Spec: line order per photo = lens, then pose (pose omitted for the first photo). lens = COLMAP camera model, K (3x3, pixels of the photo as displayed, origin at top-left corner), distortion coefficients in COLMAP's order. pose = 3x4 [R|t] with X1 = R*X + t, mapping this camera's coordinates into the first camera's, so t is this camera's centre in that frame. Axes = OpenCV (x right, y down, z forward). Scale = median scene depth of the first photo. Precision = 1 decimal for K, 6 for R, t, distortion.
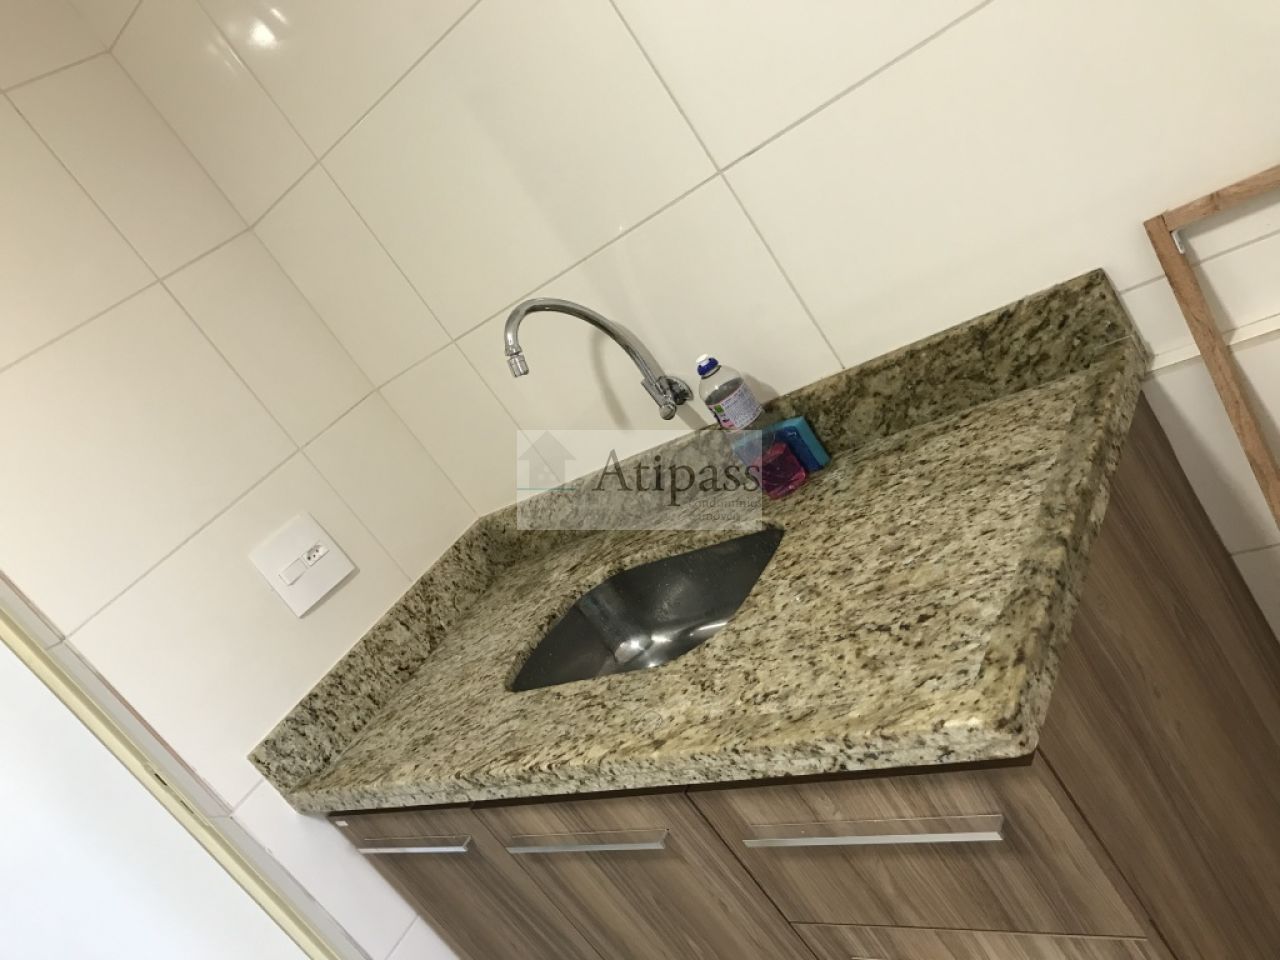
lens RADIAL K [[1043.9, 0, 637.5], [0, 1043.9, 478.3], [0, 0, 1]] dist [0.039440, -0.065055]
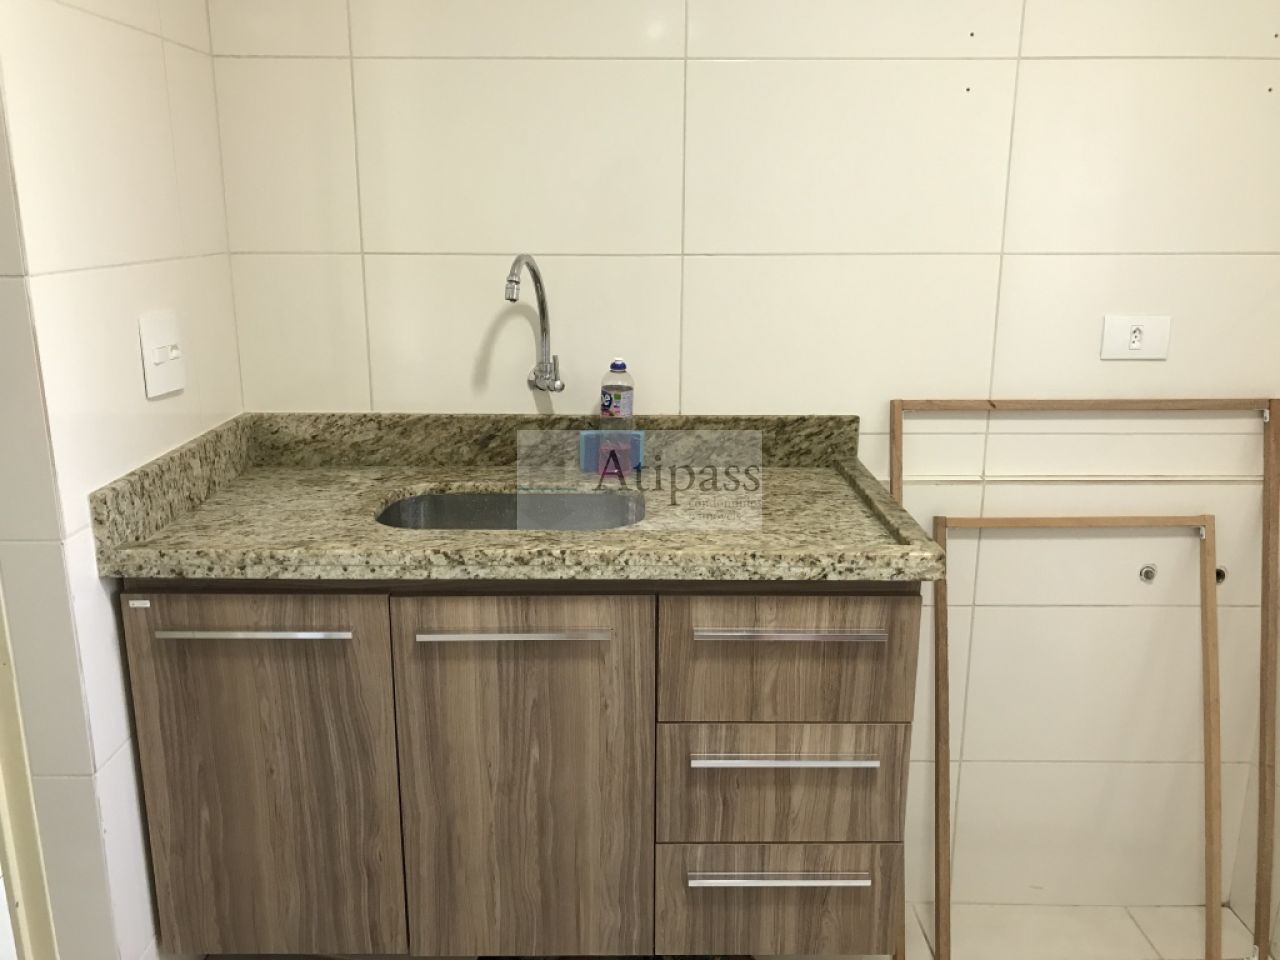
lens RADIAL K [[1043.9, 0, 611.6], [0, 1043.9, 473.3], [0, 0, 1]] dist [0.039440, -0.065055]
pose [[0.676665, 0.437633, 0.592116, -0.814897], [-0.260197, 0.894429, -0.363722, 0.616311], [-0.688783, 0.092051, 0.719100, 0.020997]]
